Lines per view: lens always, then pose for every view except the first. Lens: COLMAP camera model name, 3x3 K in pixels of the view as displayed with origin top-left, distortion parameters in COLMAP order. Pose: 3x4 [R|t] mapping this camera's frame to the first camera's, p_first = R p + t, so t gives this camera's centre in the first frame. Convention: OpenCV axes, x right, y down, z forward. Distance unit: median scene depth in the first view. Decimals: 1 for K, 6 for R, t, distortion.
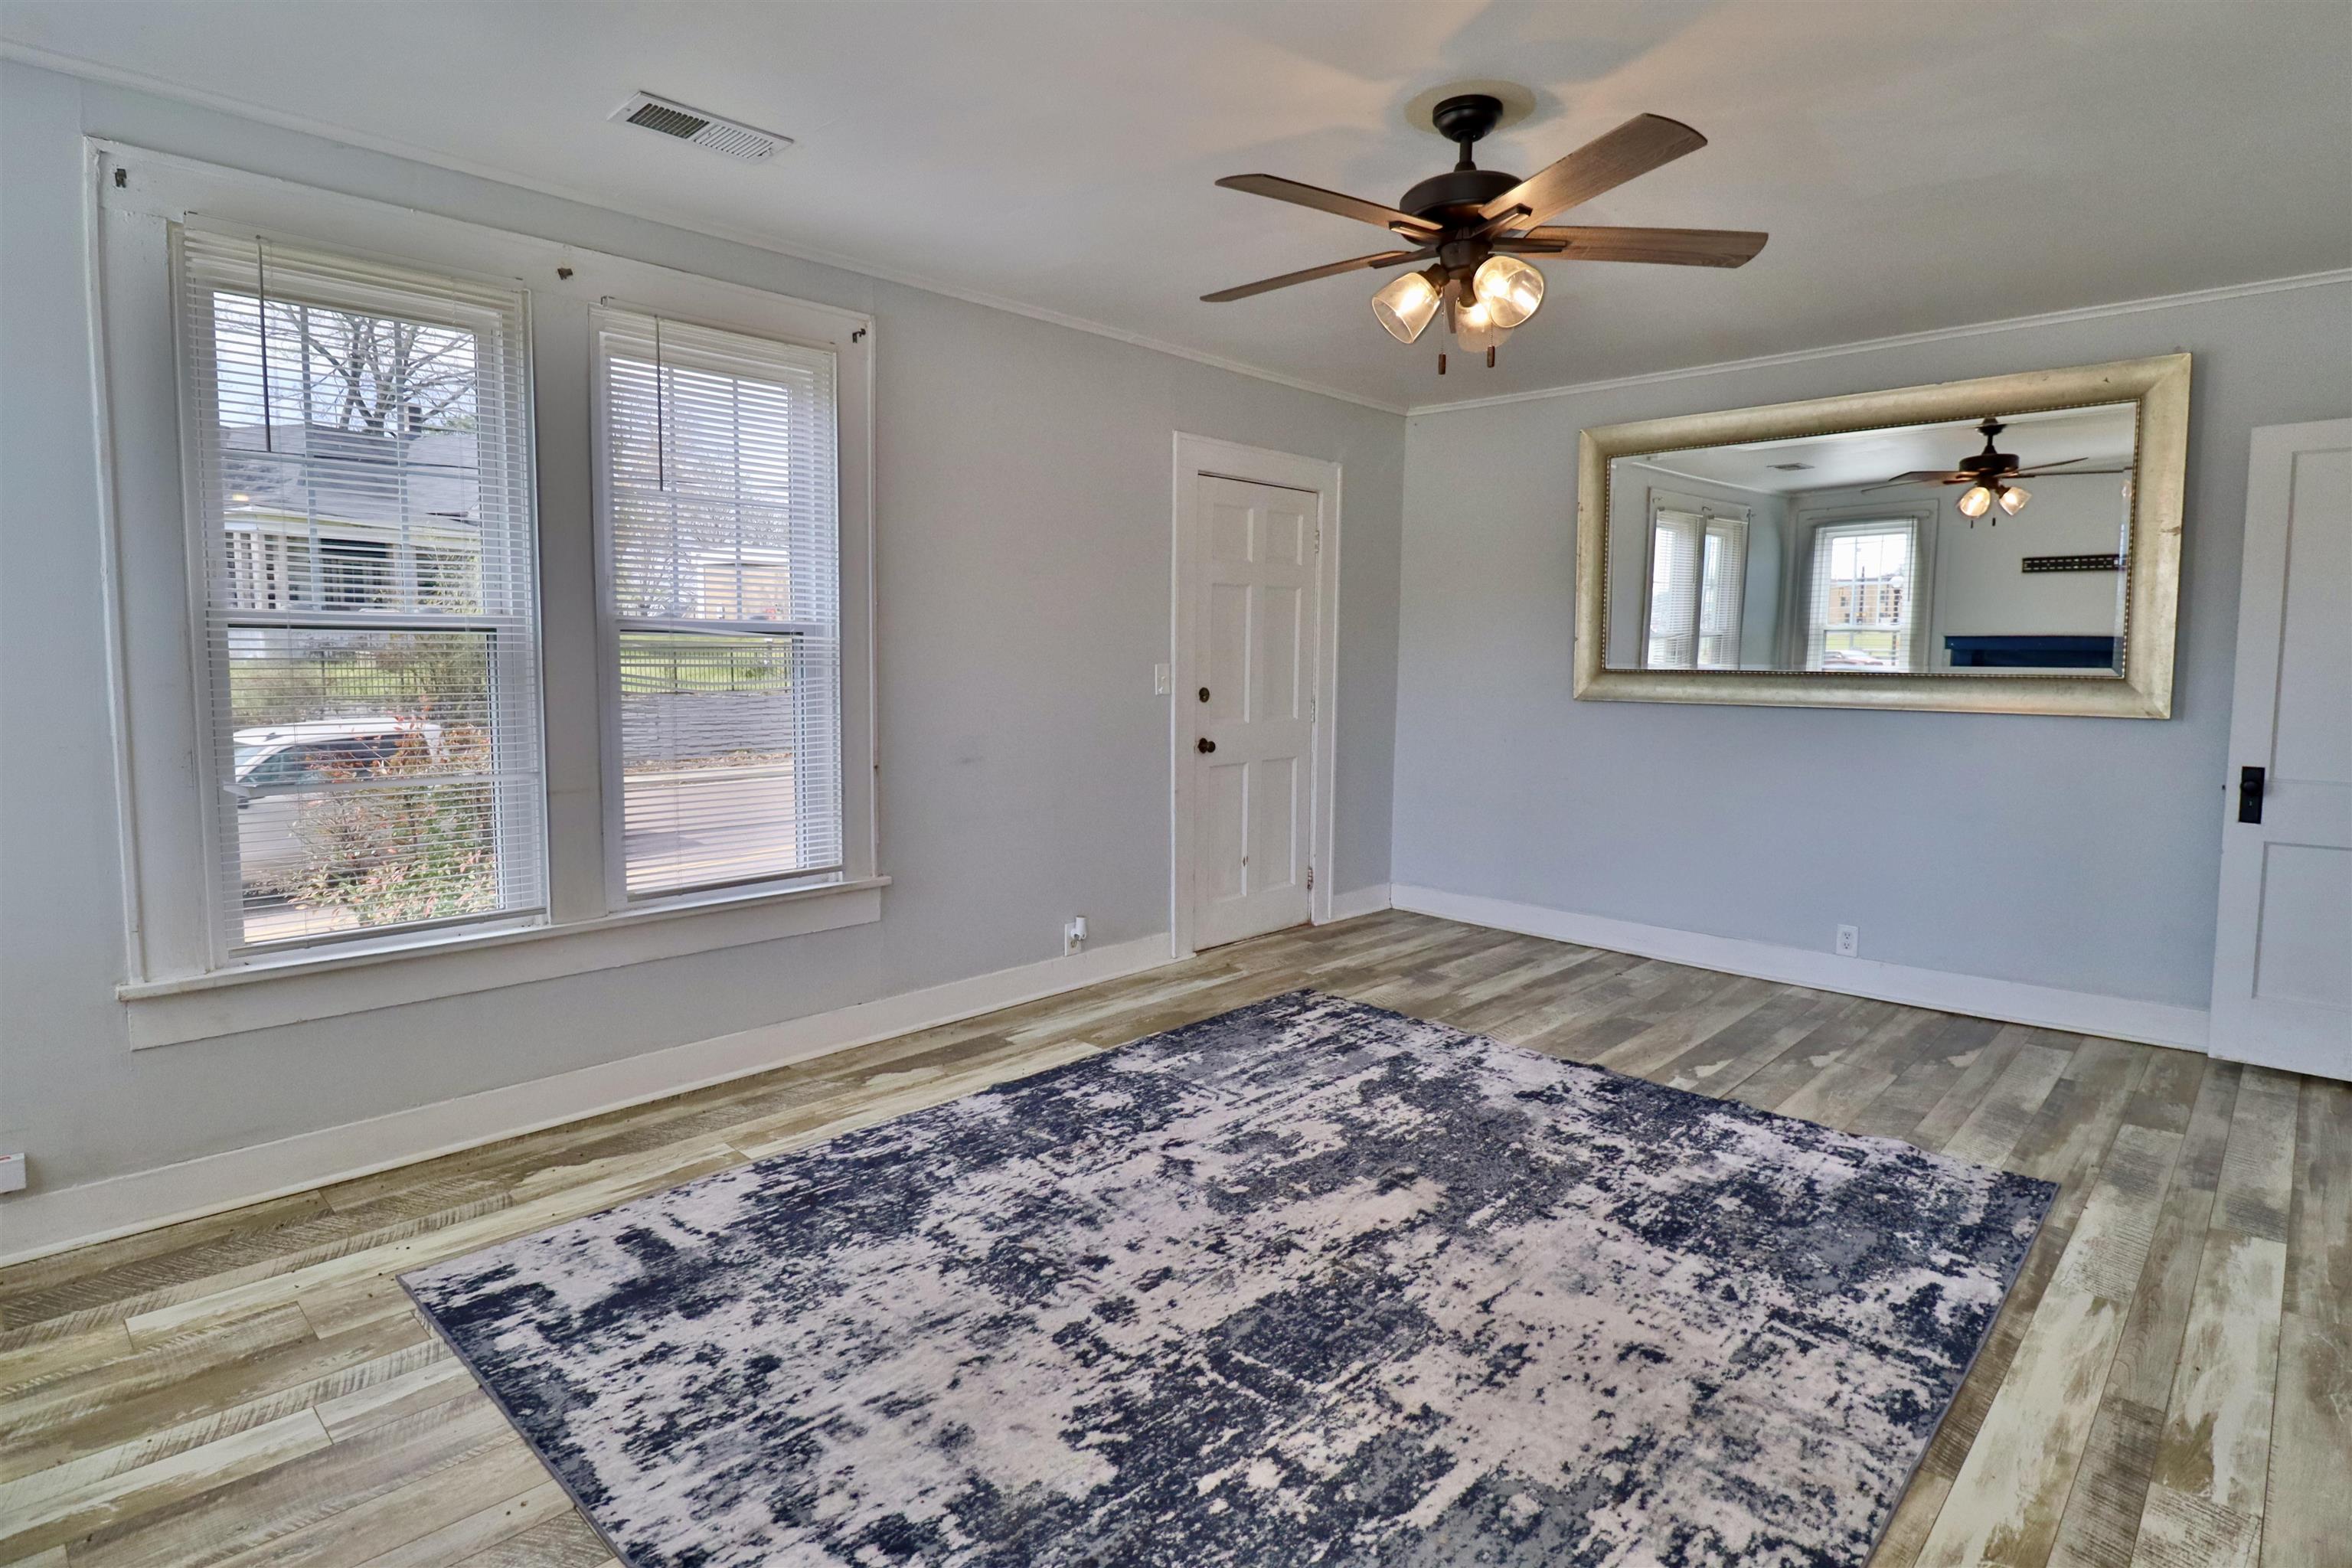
lens RADIAL K [[1213.7, 0, 1192.4], [0, 1213.7, 765.3], [0, 0, 1]] dist [0.000803, -0.014332]
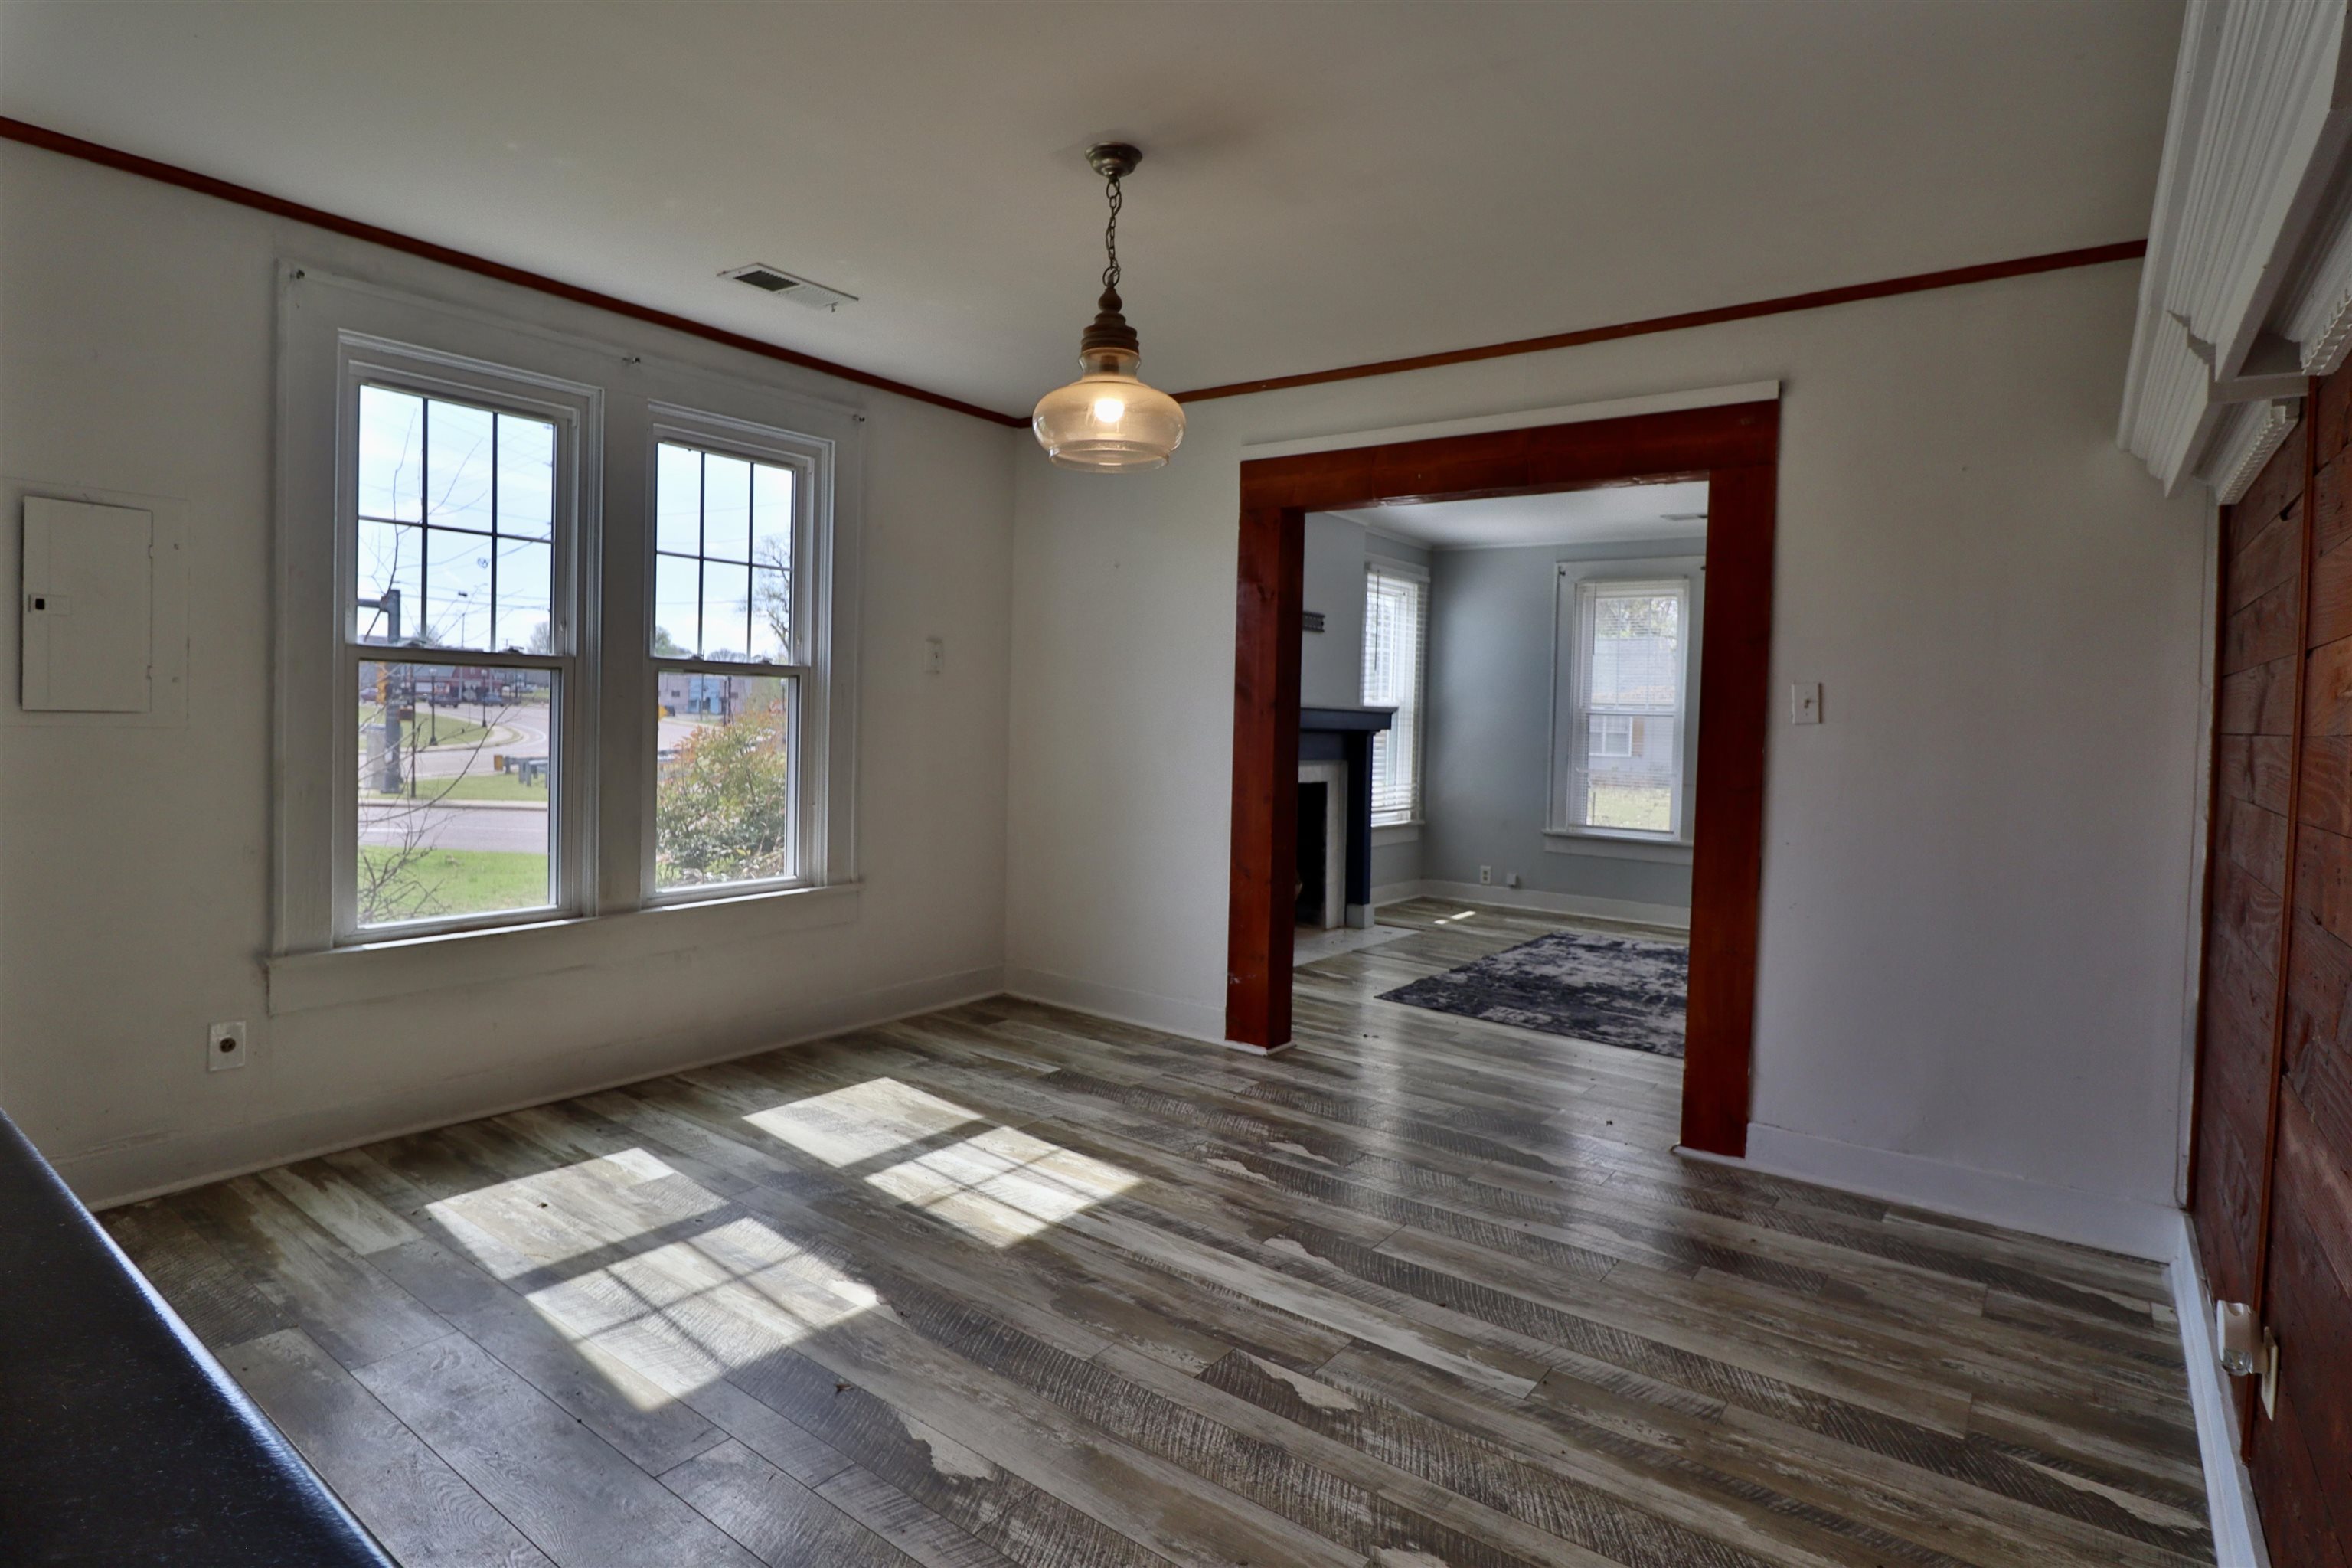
lens RADIAL K [[1213.7, 0, 1190.4], [0, 1213.7, 765.3], [0, 0, 1]] dist [0.000803, -0.014332]
pose [[0.115713, 0.039157, -0.992511, 1.887177], [-0.120645, 0.992379, 0.025086, 0.046257], [0.985929, 0.116839, 0.119555, -0.265321]]
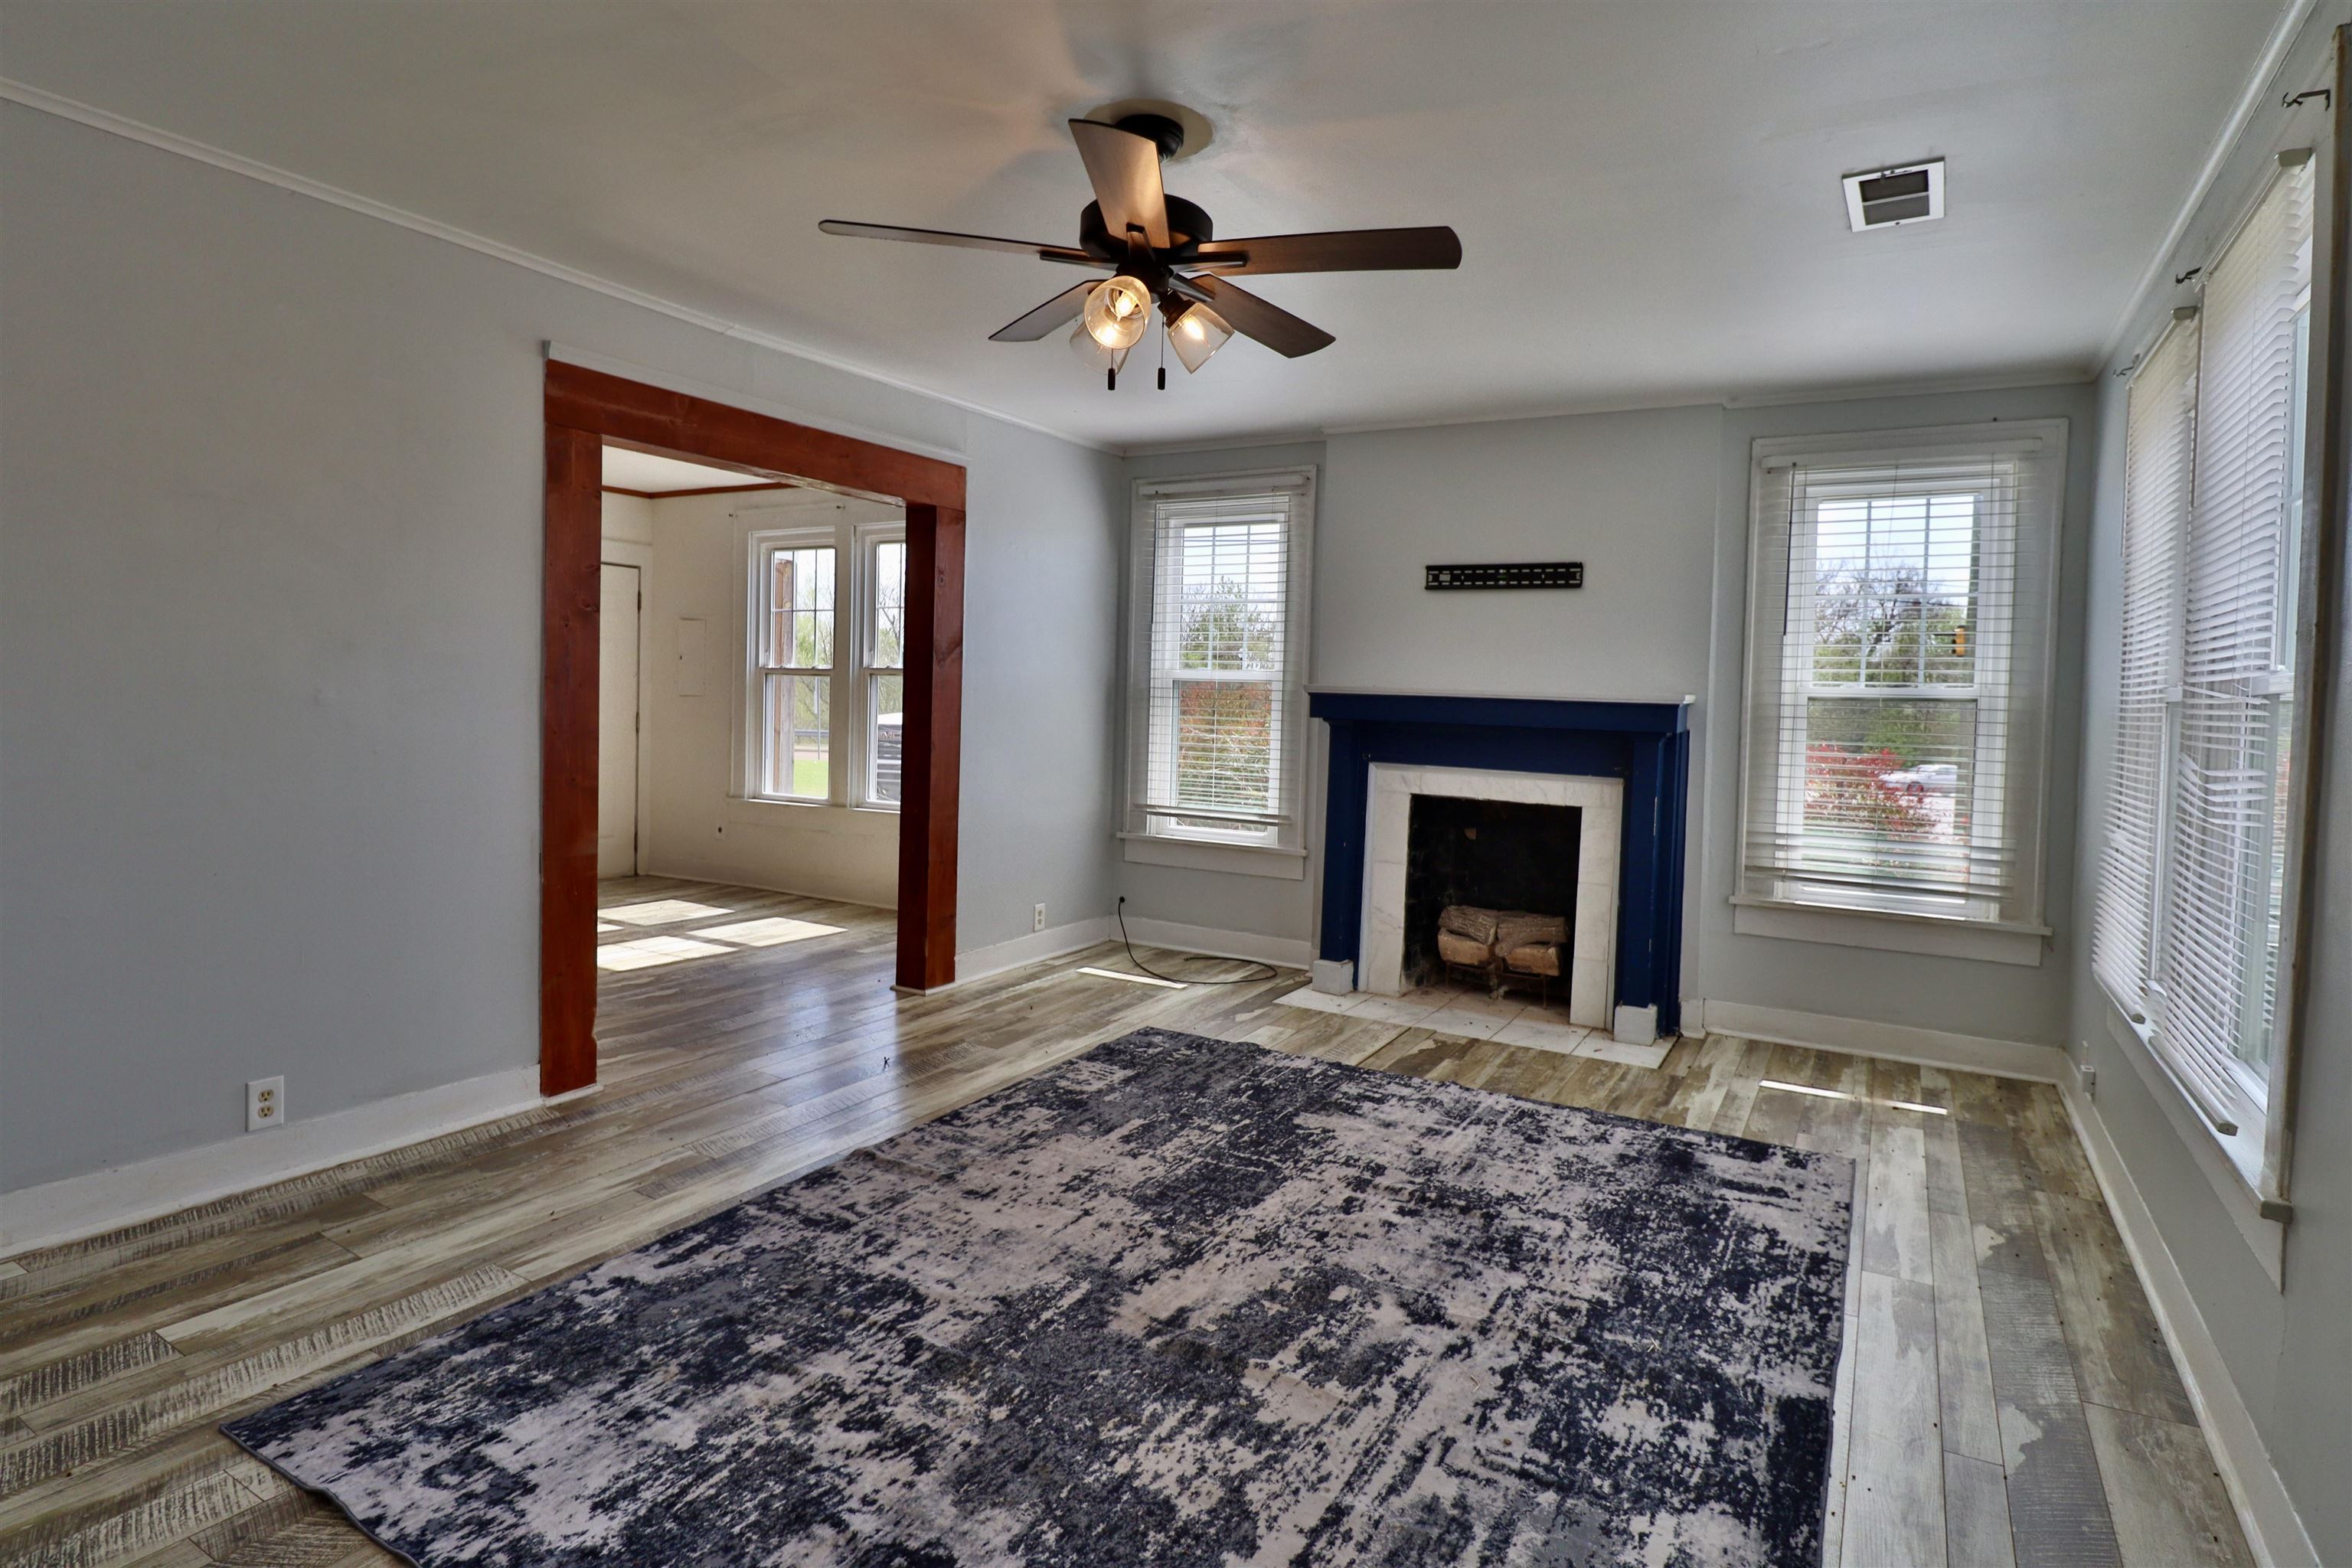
lens RADIAL K [[1213.7, 0, 1188.4], [0, 1213.7, 766.0], [0, 0, 1]] dist [0.000803, -0.014332]
pose [[-0.973502, -0.022312, -0.227589, 0.364909], [-0.056430, 0.987891, 0.144525, -0.161289], [0.221609, 0.153538, -0.962972, 1.811028]]
